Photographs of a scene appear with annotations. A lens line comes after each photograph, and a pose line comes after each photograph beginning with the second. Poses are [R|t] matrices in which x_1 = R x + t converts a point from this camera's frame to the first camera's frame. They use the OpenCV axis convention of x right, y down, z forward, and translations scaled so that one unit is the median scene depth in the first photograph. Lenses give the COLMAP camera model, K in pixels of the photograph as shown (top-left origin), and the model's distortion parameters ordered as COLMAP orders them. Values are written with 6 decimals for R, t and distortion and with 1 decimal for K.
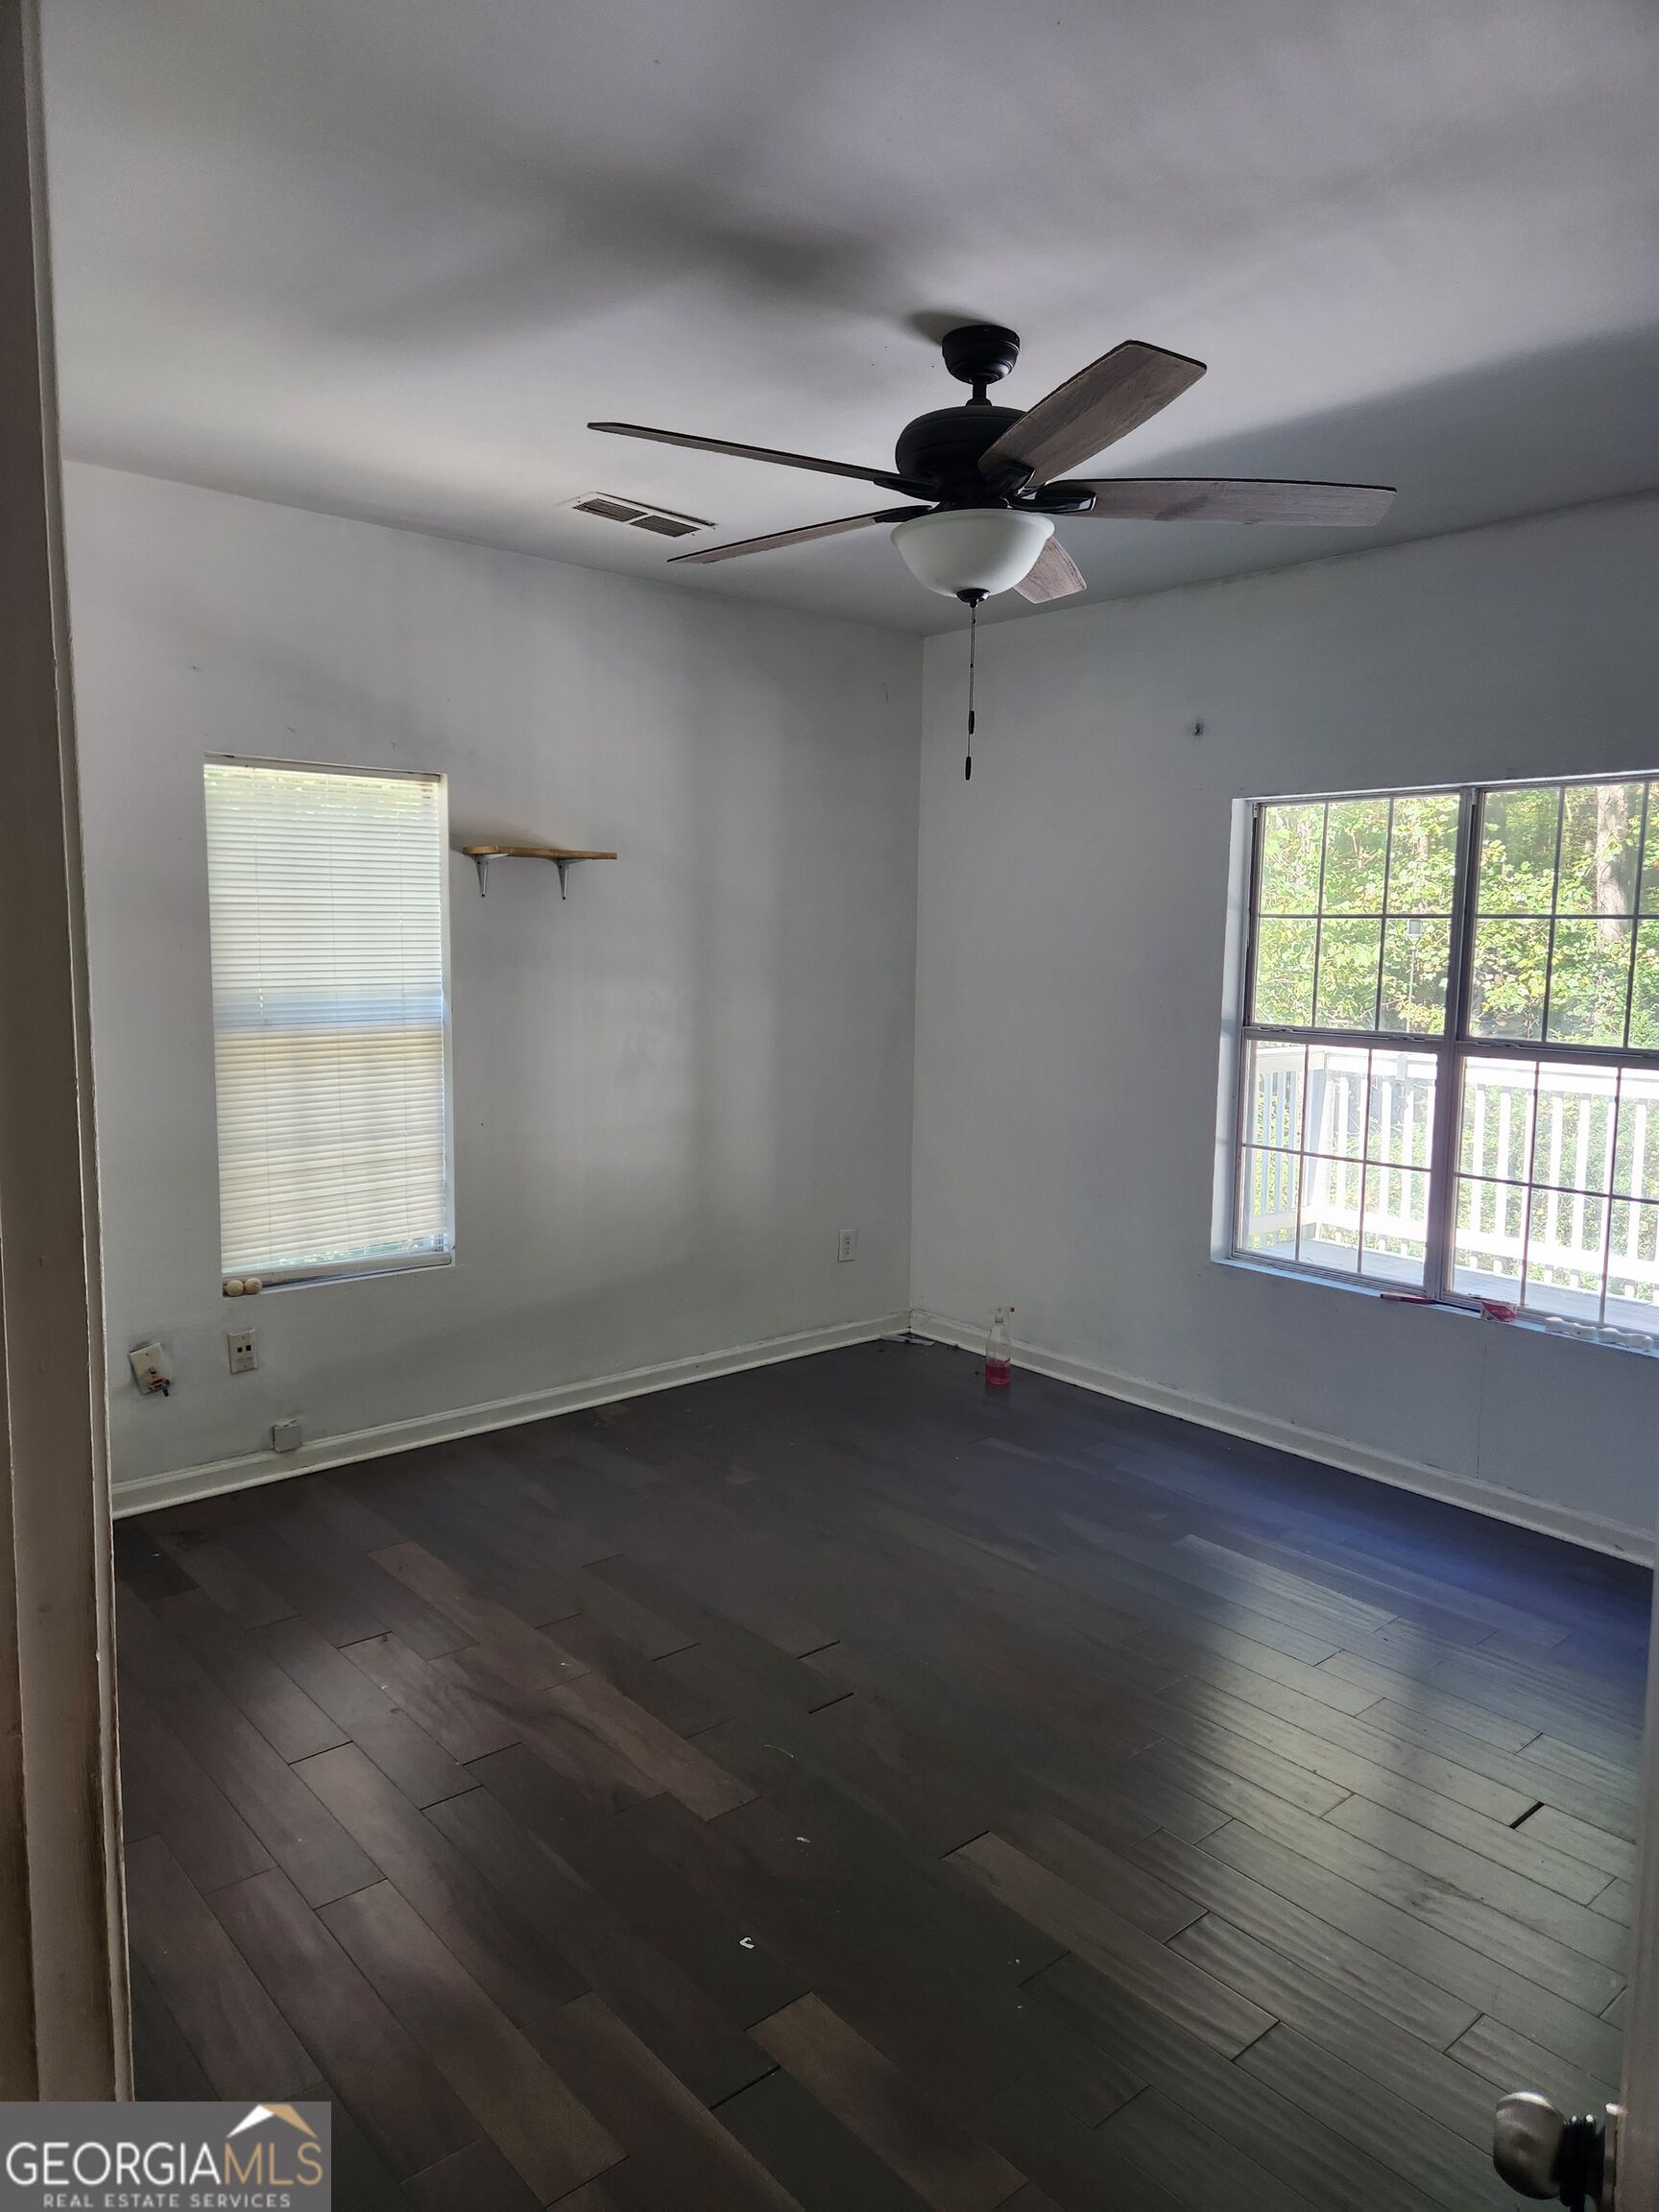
lens RADIAL K [[1478.8, 0, 850.4], [0, 1478.8, 1106.1], [0, 0, 1]] dist [0.032614, -0.006221]
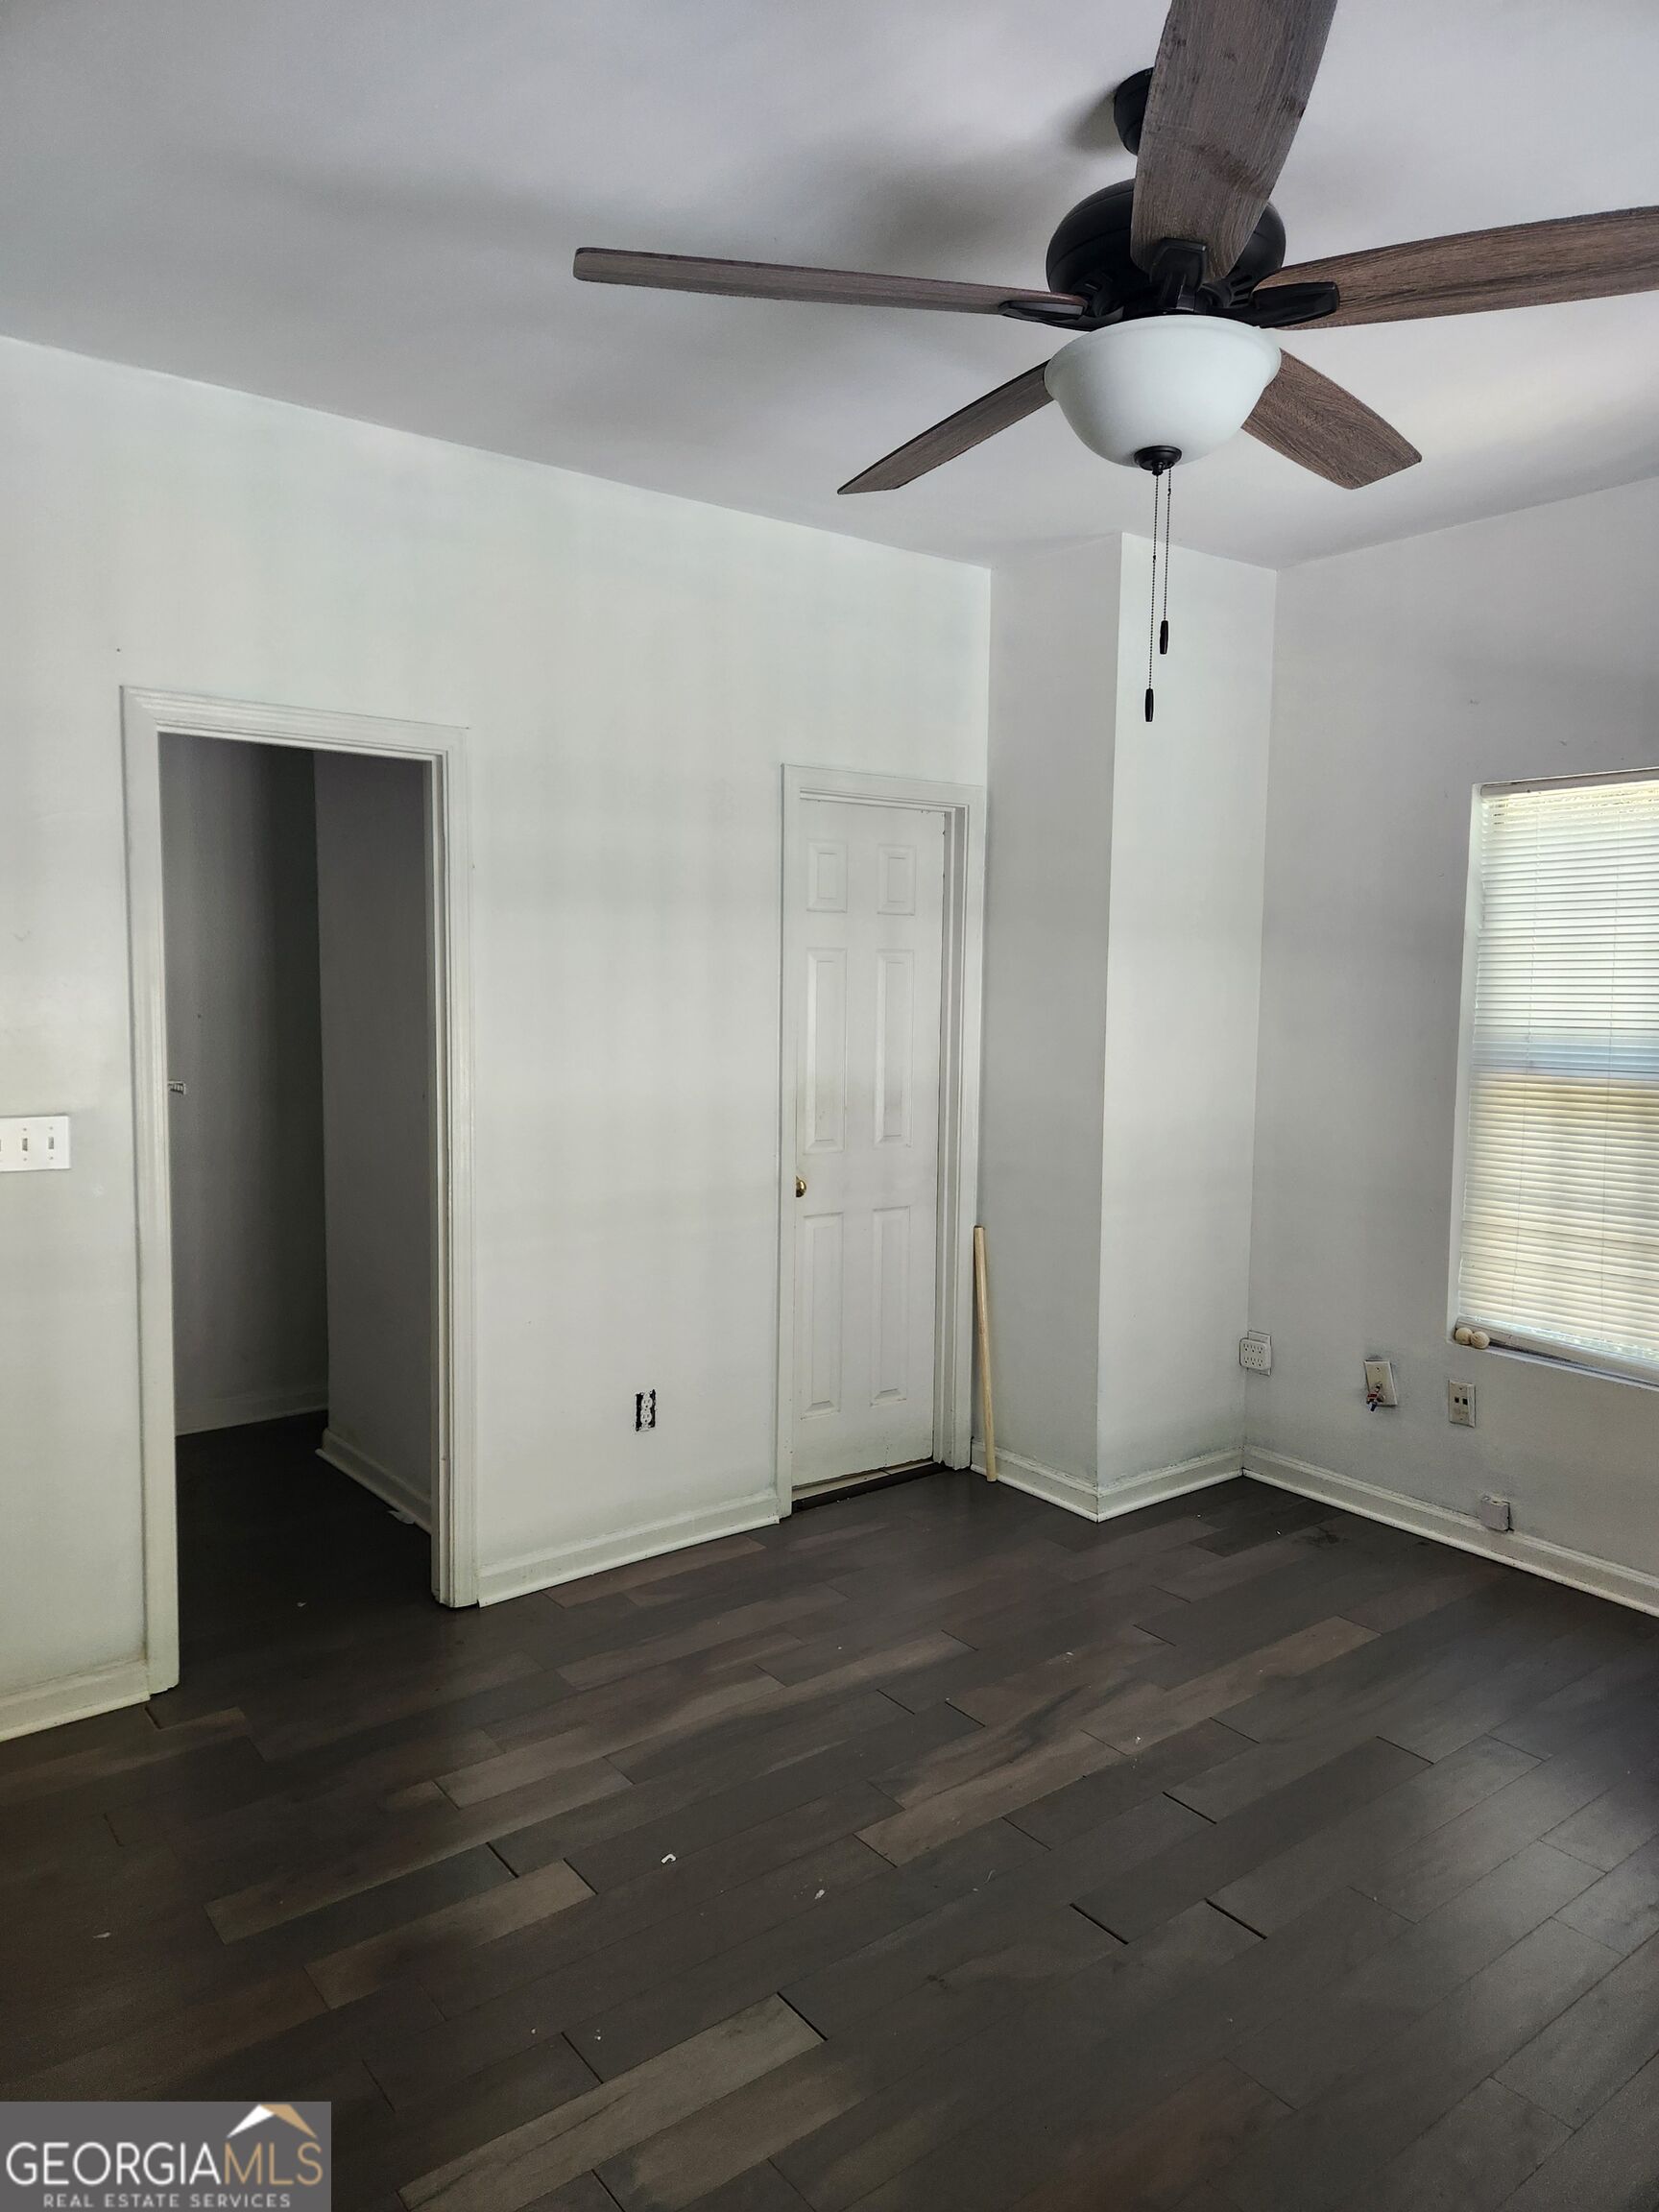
lens RADIAL K [[1478.8, 0, 851.2], [0, 1478.8, 1099.7], [0, 0, 1]] dist [0.032614, -0.006221]
pose [[-0.056709, 0.074595, -0.995600, 0.576561], [-0.128686, 0.988341, 0.081381, -0.058199], [0.990063, 0.132735, -0.046449, 0.655799]]
